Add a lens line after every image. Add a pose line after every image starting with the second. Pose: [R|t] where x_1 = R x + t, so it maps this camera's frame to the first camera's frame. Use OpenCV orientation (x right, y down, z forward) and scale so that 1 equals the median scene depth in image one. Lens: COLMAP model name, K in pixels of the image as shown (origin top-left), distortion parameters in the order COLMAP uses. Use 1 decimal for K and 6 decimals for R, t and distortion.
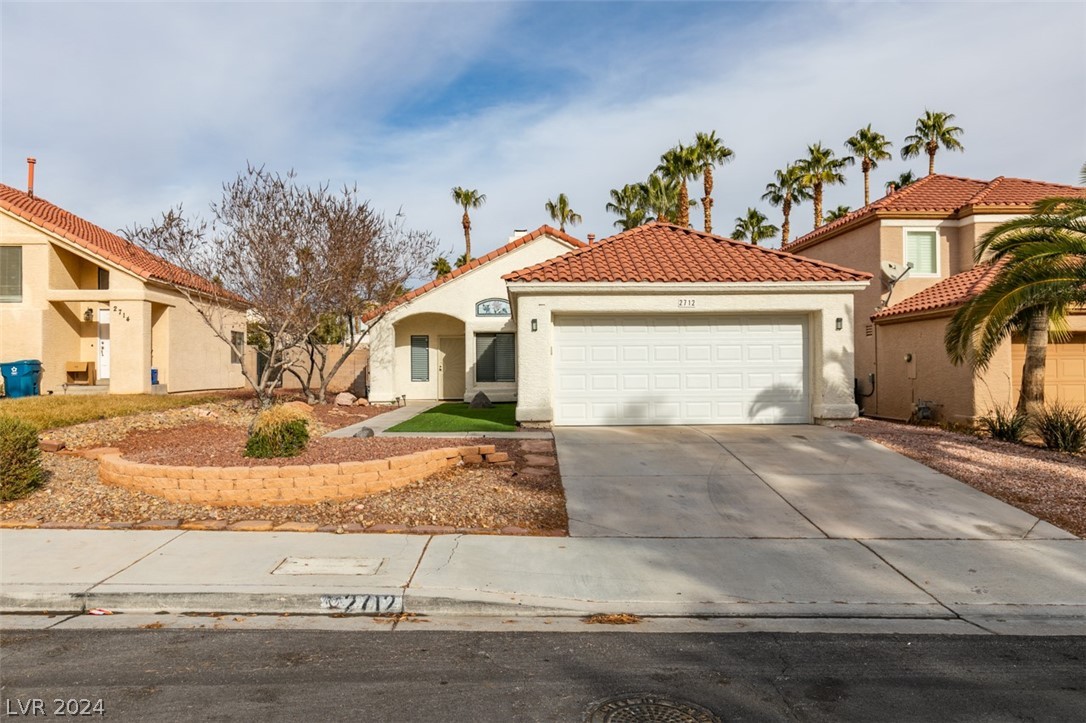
lens RADIAL K [[714.7, 0, 535.6], [0, 714.7, 365.3], [0, 0, 1]] dist [-0.007400, -0.003625]
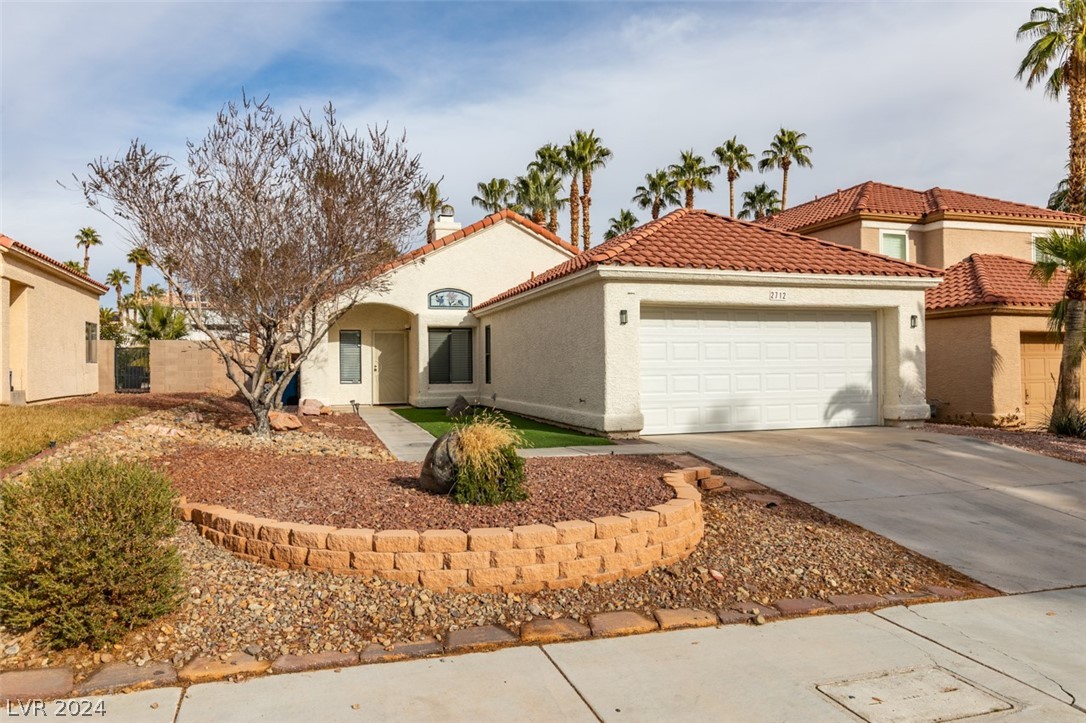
lens RADIAL K [[714.7, 0, 544.7], [0, 714.7, 358.9], [0, 0, 1]] dist [-0.007400, -0.003625]
pose [[0.962238, 0.000996, 0.272208, -0.188868], [0.001081, 0.999971, -0.007477, -0.000473], [-0.272208, 0.007489, 0.962209, 0.125340]]
